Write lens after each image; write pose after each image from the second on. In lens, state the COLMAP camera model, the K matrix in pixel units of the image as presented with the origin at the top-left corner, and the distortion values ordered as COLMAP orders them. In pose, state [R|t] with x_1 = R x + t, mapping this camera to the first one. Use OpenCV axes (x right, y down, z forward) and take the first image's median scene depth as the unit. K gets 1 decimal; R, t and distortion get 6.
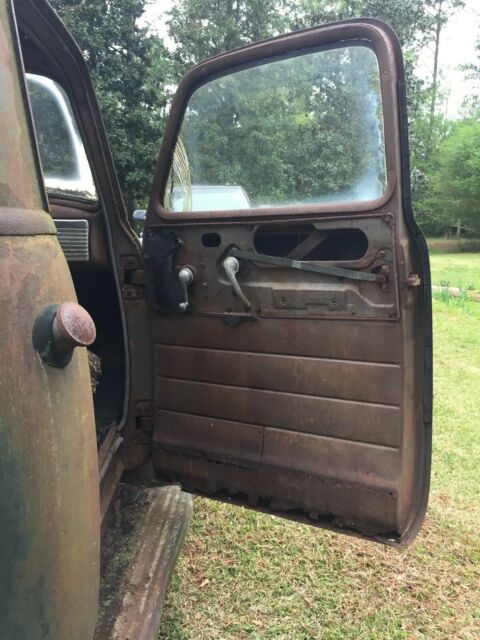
lens RADIAL K [[572.3, 0, 238.5], [0, 572.3, 334.8], [0, 0, 1]] dist [0.080261, -0.102084]
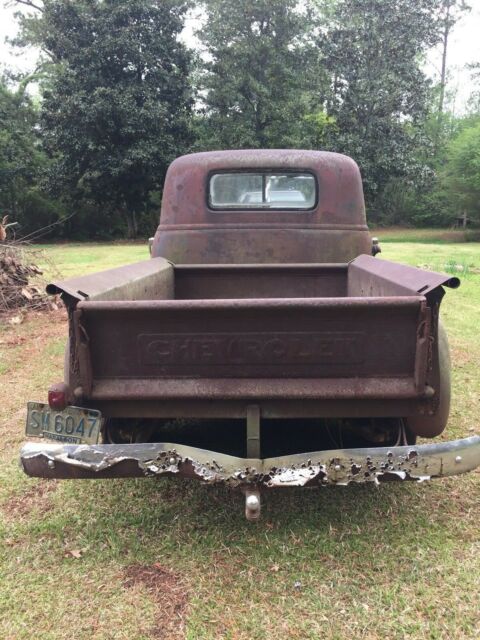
lens RADIAL K [[572.3, 0, 241.1], [0, 572.3, 335.1], [0, 0, 1]] dist [0.080261, -0.102084]
pose [[0.999983, -0.001863, -0.005592, -0.032437], [0.001946, 0.999889, 0.014800, 0.014684], [0.005564, -0.014810, 0.999875, -0.089482]]
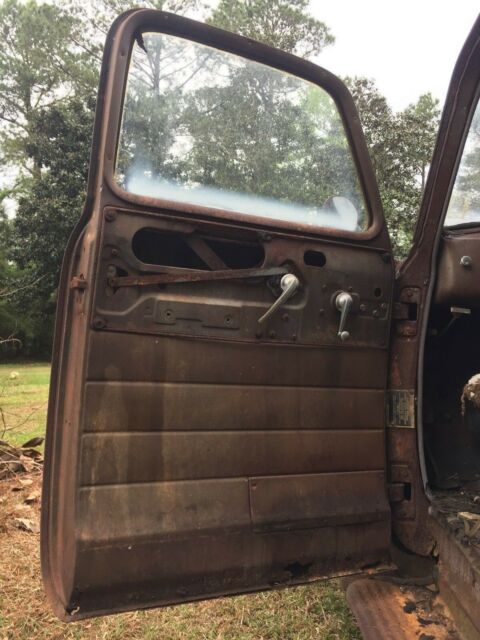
lens RADIAL K [[572.3, 0, 254.6], [0, 572.3, 332.2], [0, 0, 1]] dist [0.080261, -0.102084]
pose [[0.997683, 0.008846, 0.067458, -0.059537], [0.004895, 0.979608, -0.200857, 0.005052], [-0.067859, 0.200722, 0.977295, 0.009149]]
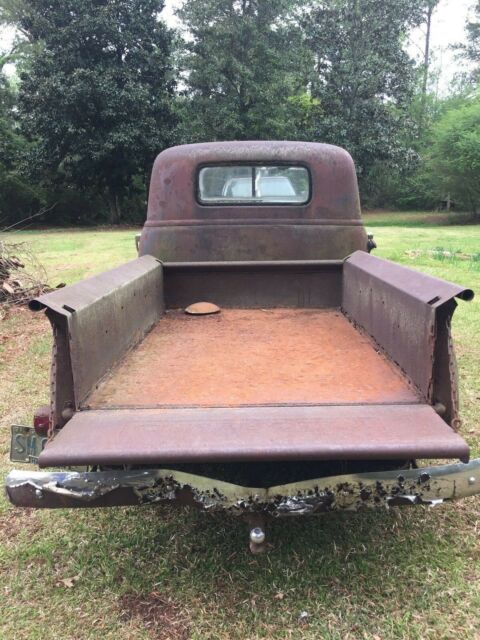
lens RADIAL K [[572.3, 0, 244.2], [0, 572.3, 334.5], [0, 0, 1]] dist [0.080261, -0.102084]
pose [[0.999577, -0.015619, 0.024548, -0.033724], [0.014564, 0.998986, 0.042591, 0.011687], [-0.025188, -0.042216, 0.998791, -0.085818]]
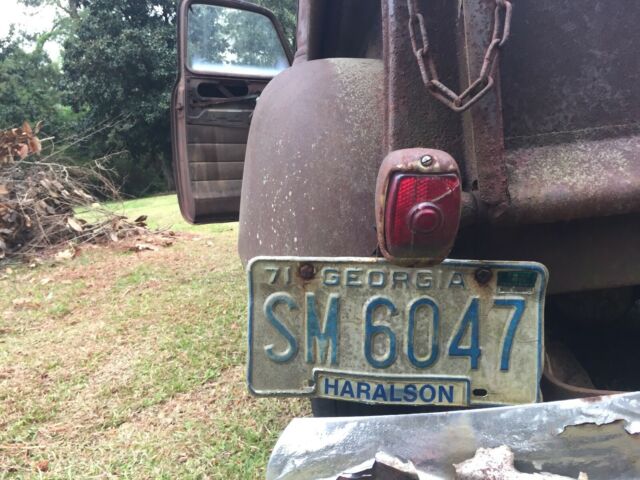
lens RADIAL K [[572.3, 0, 324.8], [0, 572.3, 254.8], [0, 0, 1]] dist [0.080261, -0.102084]
pose [[0.992729, -0.097180, 0.071025, -0.053915], [0.099833, 0.994396, -0.034793, 0.022958], [-0.067245, 0.041631, 0.996868, -0.045708]]
